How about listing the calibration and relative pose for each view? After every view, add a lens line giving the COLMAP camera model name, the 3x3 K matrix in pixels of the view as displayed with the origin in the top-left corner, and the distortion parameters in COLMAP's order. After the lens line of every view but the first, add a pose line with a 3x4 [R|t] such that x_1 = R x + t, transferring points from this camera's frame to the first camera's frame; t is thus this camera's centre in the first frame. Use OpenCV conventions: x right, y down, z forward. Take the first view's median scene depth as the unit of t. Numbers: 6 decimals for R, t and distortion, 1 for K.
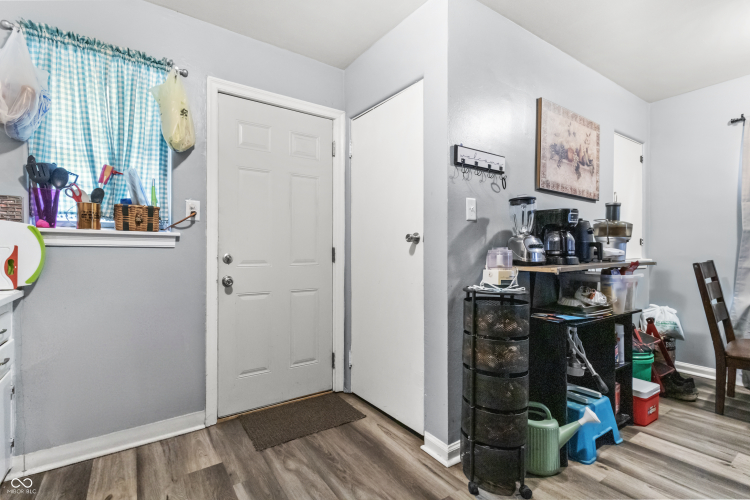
lens RADIAL K [[347.8, 0, 371.5], [0, 347.8, 251.6], [0, 0, 1]] dist [0.011184, -0.000158]
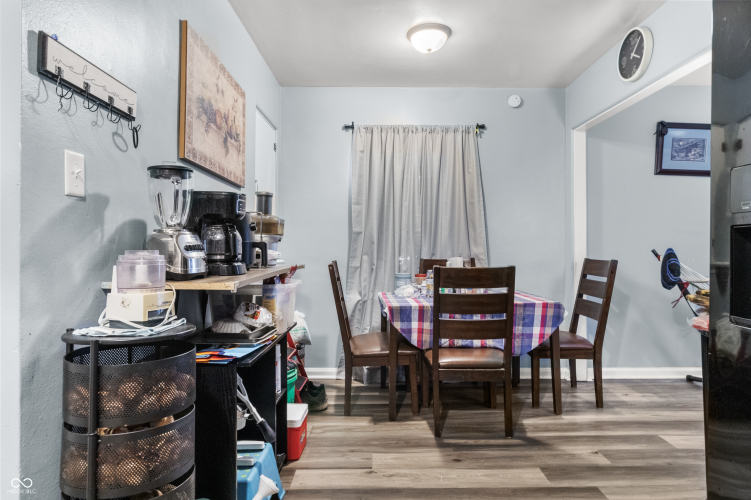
lens RADIAL K [[438.7, 0, 374.5], [0, 438.7, 247.4], [0, 0, 1]] dist [0.002850, 0.000634]
pose [[0.570105, 0.004482, 0.821560, 0.010026], [-0.005059, 0.999985, -0.001944, -0.015679], [-0.821556, -0.003048, 0.570119, 0.269969]]
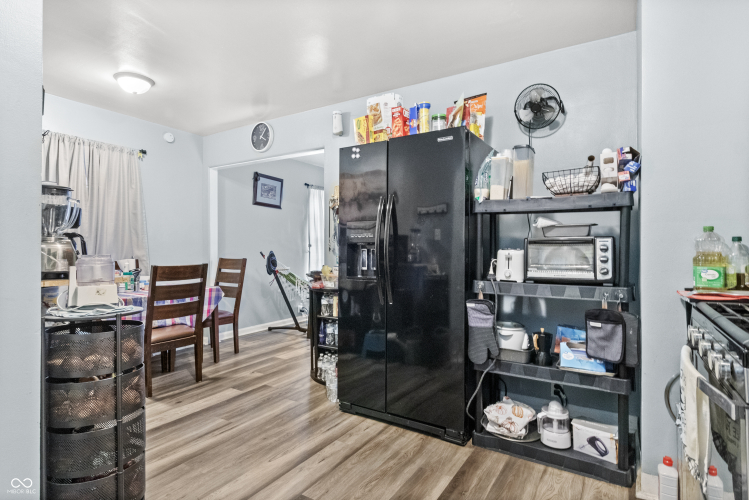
lens RADIAL K [[400.3, 0, 373.0], [0, 400.3, 249.2], [0, 0, 1]] dist [-0.000827, -0.000801]
pose [[-0.396685, 0.005330, 0.917939, -0.592996], [-0.001854, 0.999976, -0.006607, -0.017576], [-0.917953, -0.004323, -0.396666, 0.696870]]
